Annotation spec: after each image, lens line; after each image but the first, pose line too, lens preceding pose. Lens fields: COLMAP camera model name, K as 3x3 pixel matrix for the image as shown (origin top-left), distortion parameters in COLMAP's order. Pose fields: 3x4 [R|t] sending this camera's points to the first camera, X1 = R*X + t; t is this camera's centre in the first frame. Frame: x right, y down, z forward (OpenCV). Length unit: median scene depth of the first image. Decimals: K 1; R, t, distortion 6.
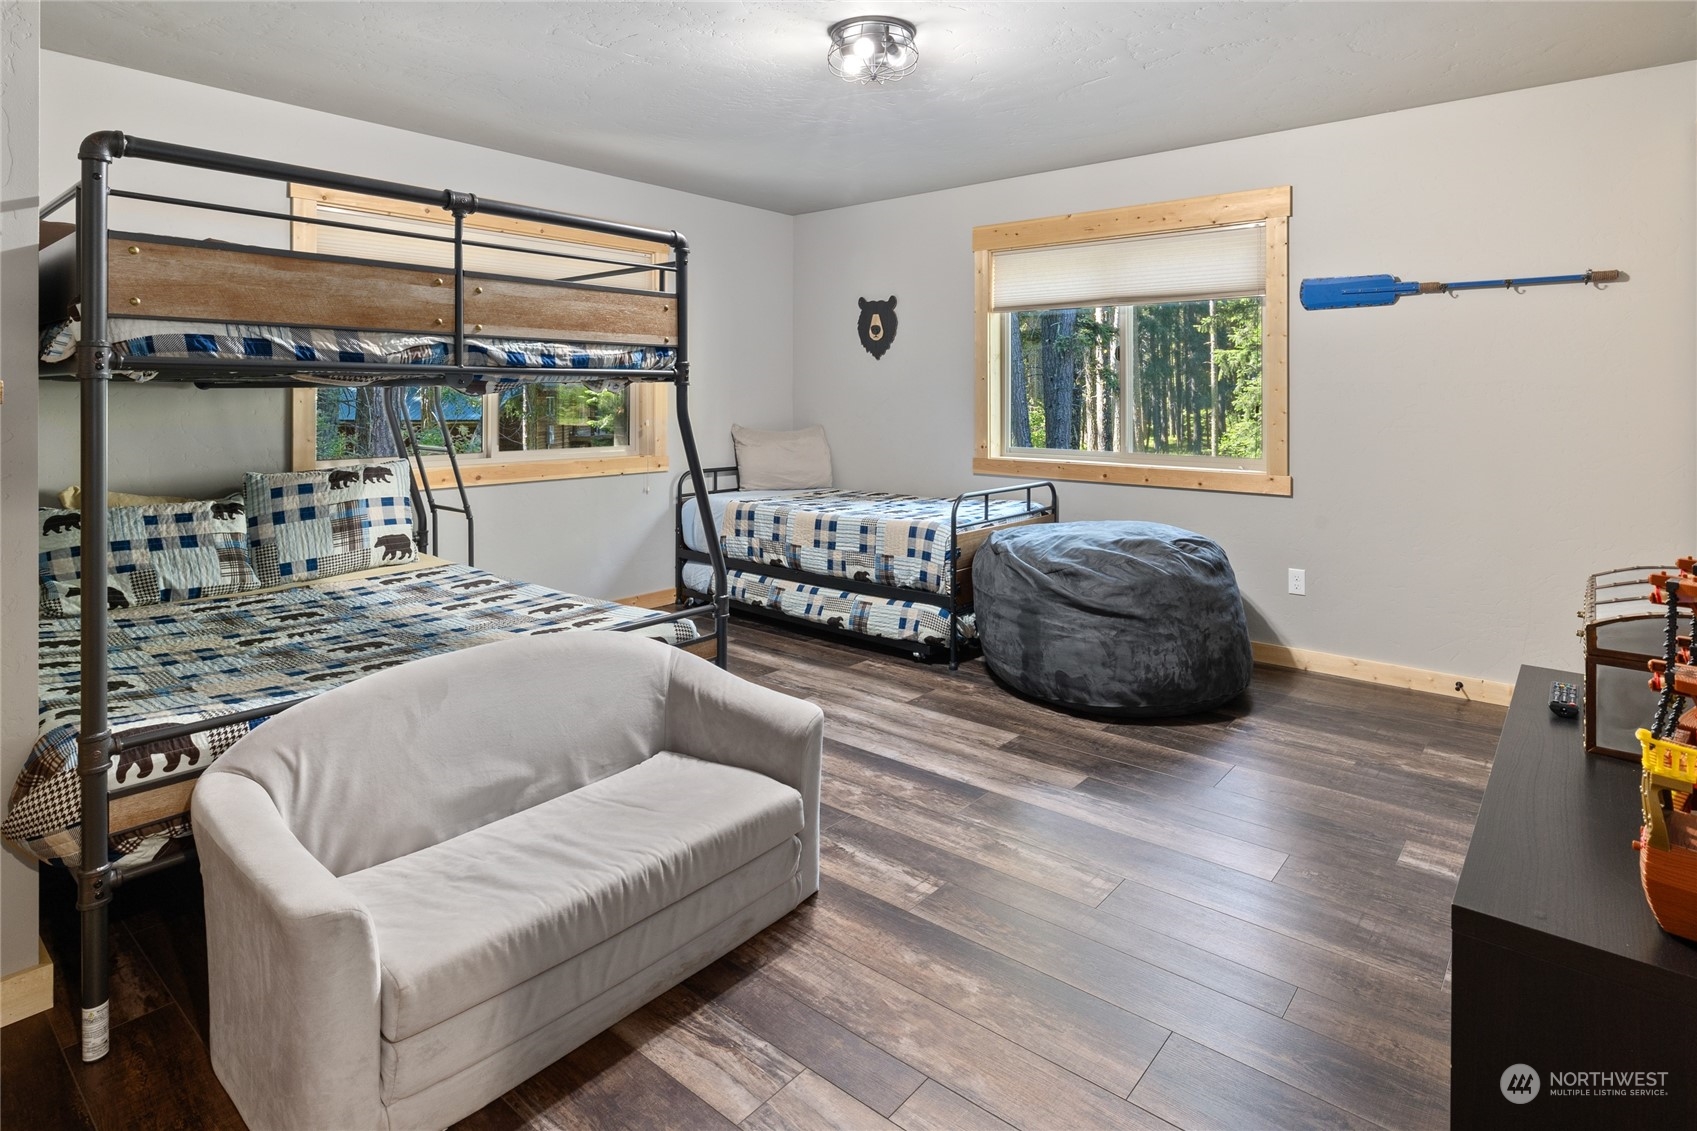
lens RADIAL K [[899.2, 0, 813.7], [0, 899.2, 405.3], [0, 0, 1]] dist [-0.002790, 0.000644]
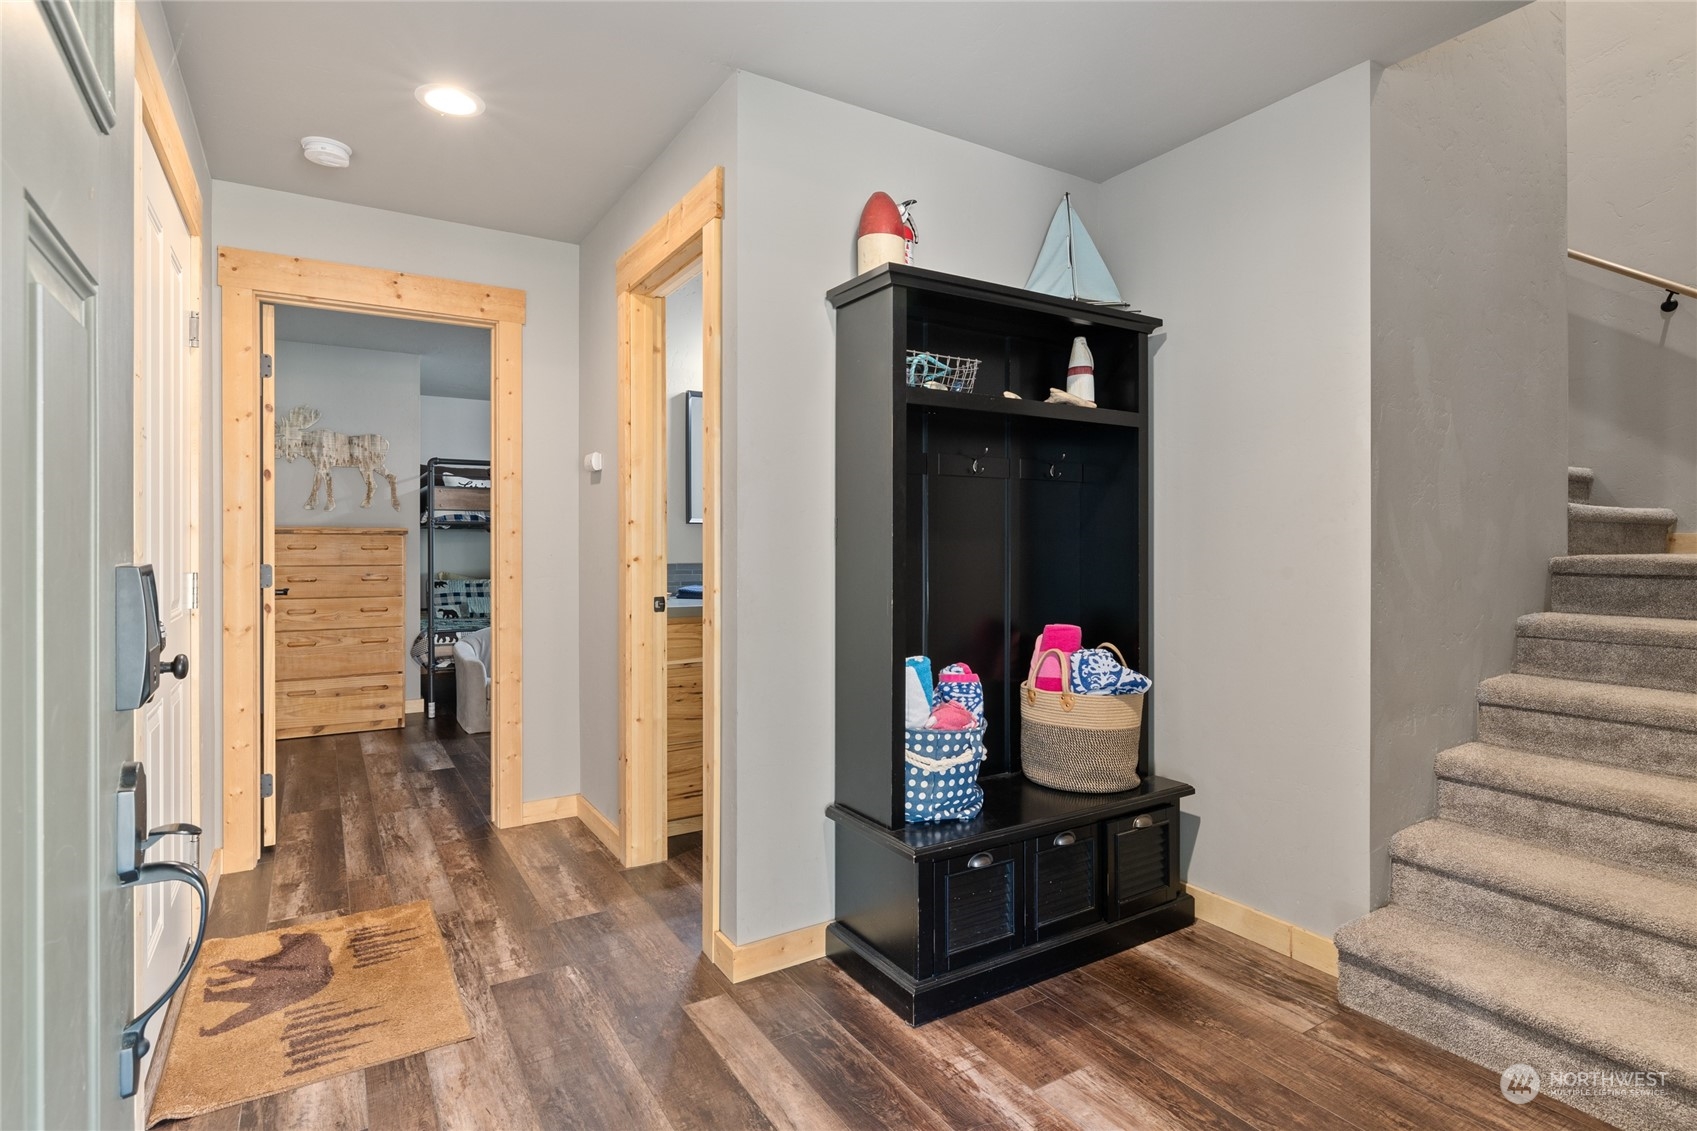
lens RADIAL K [[899.2, 0, 853.7], [0, 899.2, 556.0], [0, 0, 1]] dist [-0.002790, 0.000644]
pose [[0.951386, -0.001980, -0.307995, 1.731736], [0.004089, 0.999972, 0.006201, 0.060564], [0.307974, -0.007159, 0.951368, -1.715427]]
